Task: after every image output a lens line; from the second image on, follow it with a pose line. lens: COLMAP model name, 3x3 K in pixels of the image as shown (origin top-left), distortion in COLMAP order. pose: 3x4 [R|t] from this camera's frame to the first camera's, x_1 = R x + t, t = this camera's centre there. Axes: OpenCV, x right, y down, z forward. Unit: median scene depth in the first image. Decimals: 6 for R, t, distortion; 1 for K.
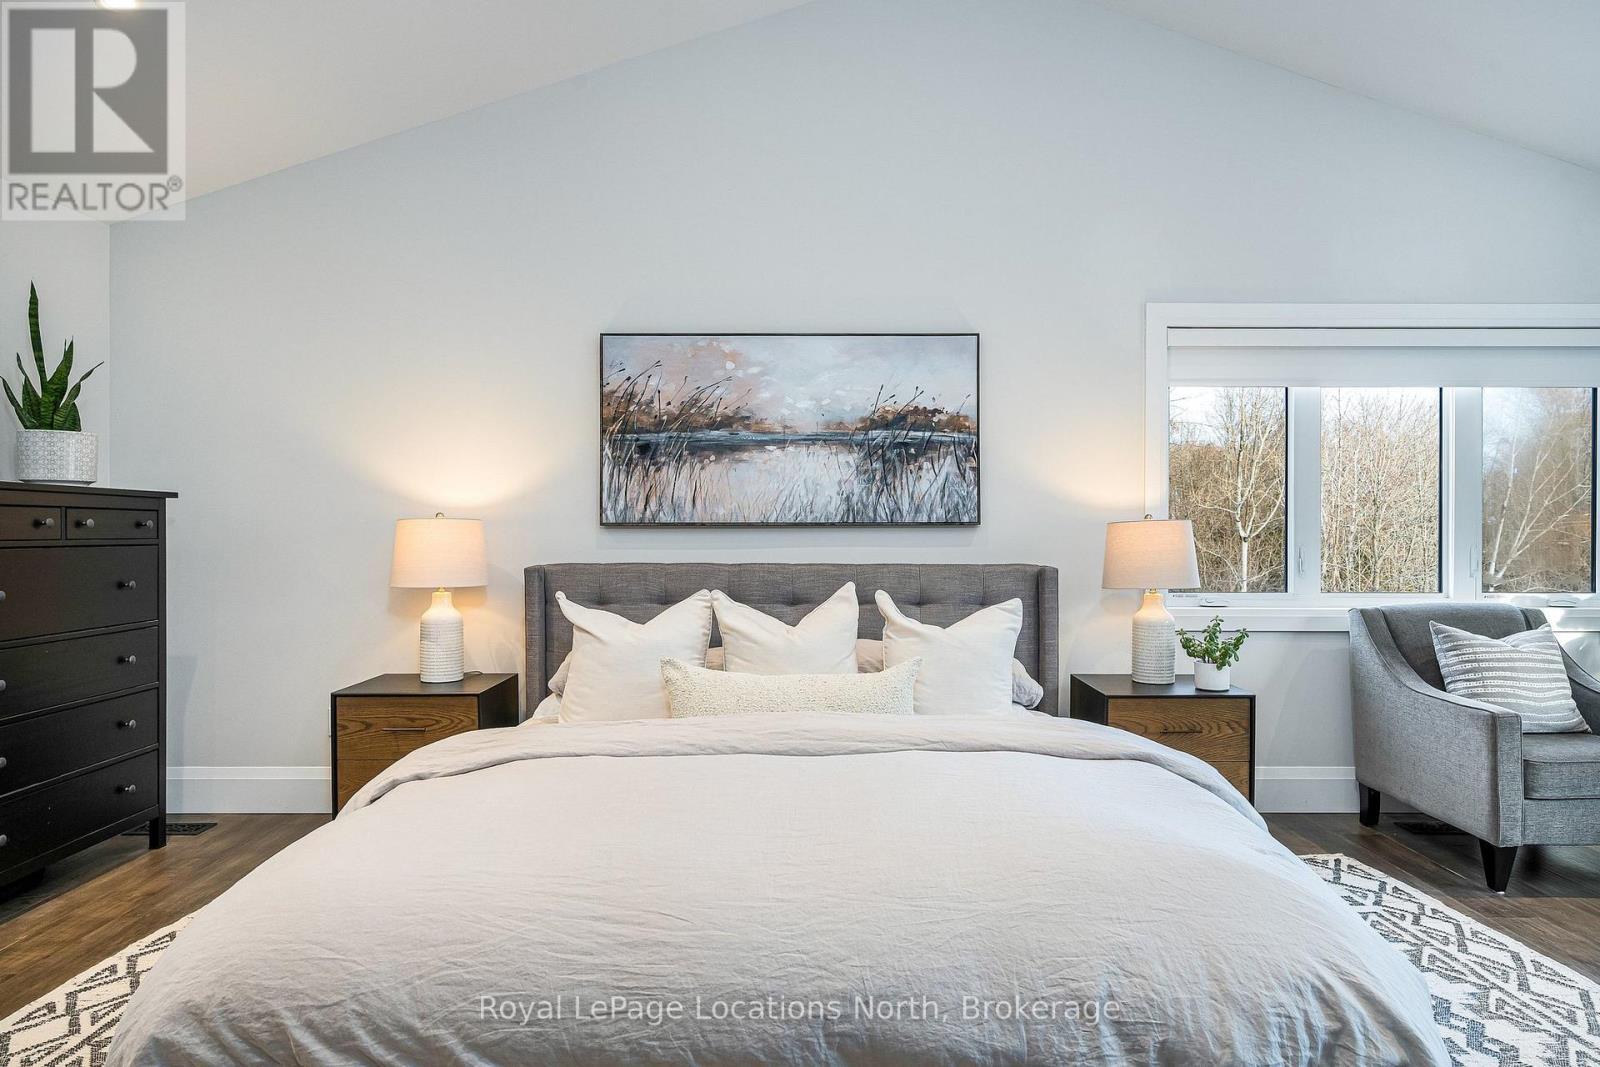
lens RADIAL K [[948.7, 0, 800.0], [0, 948.7, 533.5], [0, 0, 1]] dist [0.005155, 0.001667]
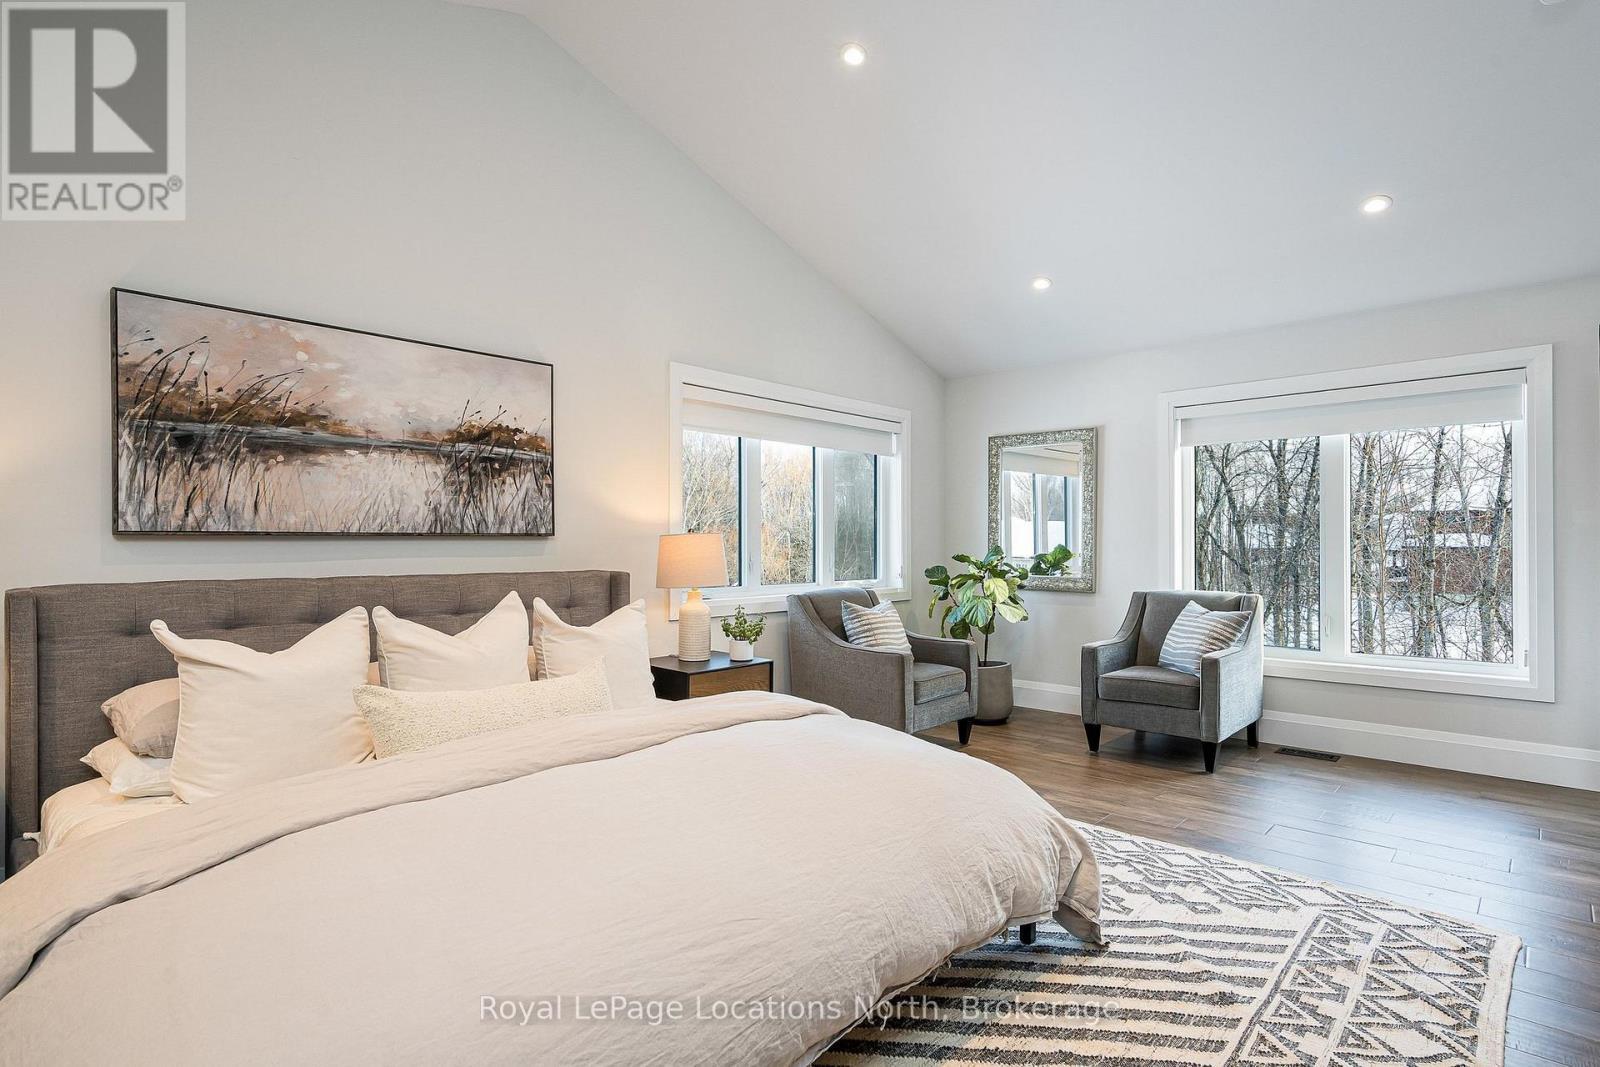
lens RADIAL K [[795.2, 0, 800.0], [0, 795.2, 533.5], [0, 0, 1]] dist [0.002858, 0.000395]
pose [[0.699705, 0.007790, 0.714389, -0.280391], [0.001625, 0.999921, -0.012495, -0.000051], [-0.714430, 0.009904, 0.699637, 0.141380]]
